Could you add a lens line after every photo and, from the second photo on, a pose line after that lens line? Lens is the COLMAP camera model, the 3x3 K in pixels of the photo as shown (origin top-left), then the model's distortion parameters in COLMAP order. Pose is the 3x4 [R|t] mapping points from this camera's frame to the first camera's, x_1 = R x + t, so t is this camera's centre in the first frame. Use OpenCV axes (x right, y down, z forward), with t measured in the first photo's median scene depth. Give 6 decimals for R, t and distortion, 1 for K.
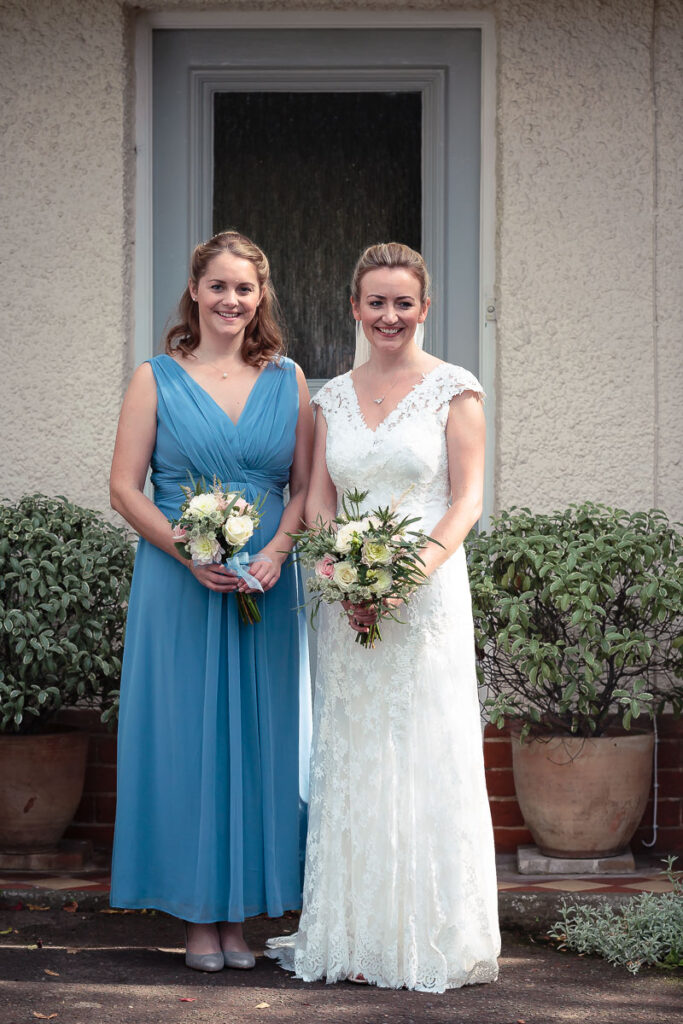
lens RADIAL K [[4537.1, 0, 341.1], [0, 4537.1, 512.8], [0, 0, 1]] dist [-0.178757, 0.000000]
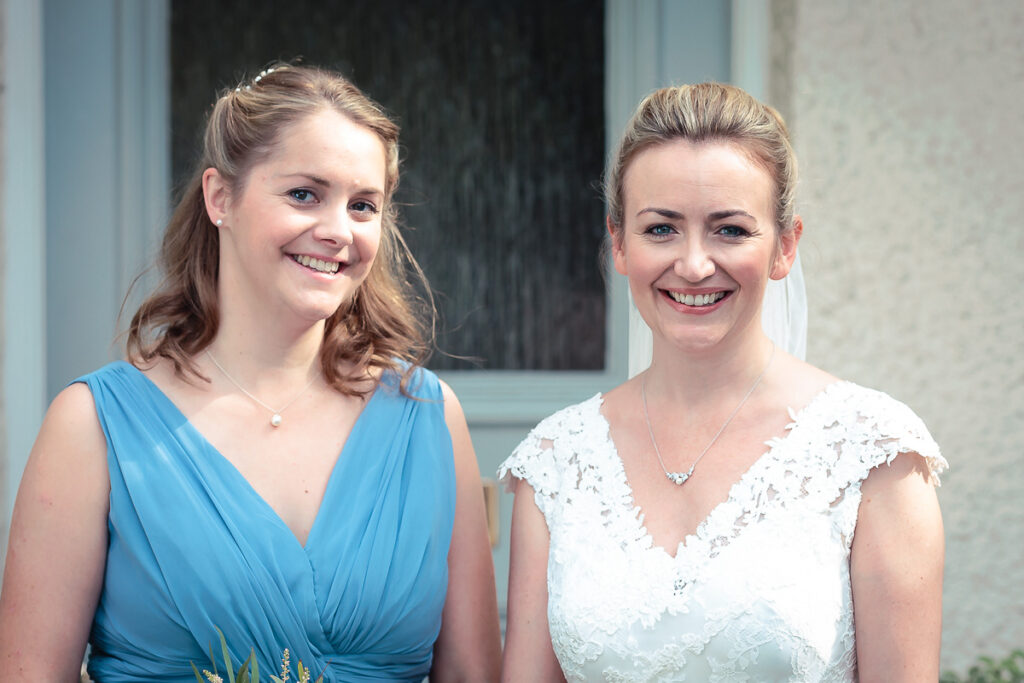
lens RADIAL K [[4537.1, 0, 512.5], [0, 4537.1, 341.0], [0, 0, 1]] dist [-0.178757, 0.000000]
pose [[0.996347, -0.007216, 0.085089, -0.033913], [0.008097, 0.999917, -0.010023, -0.028671], [-0.085010, 0.010675, 0.996323, 0.534389]]
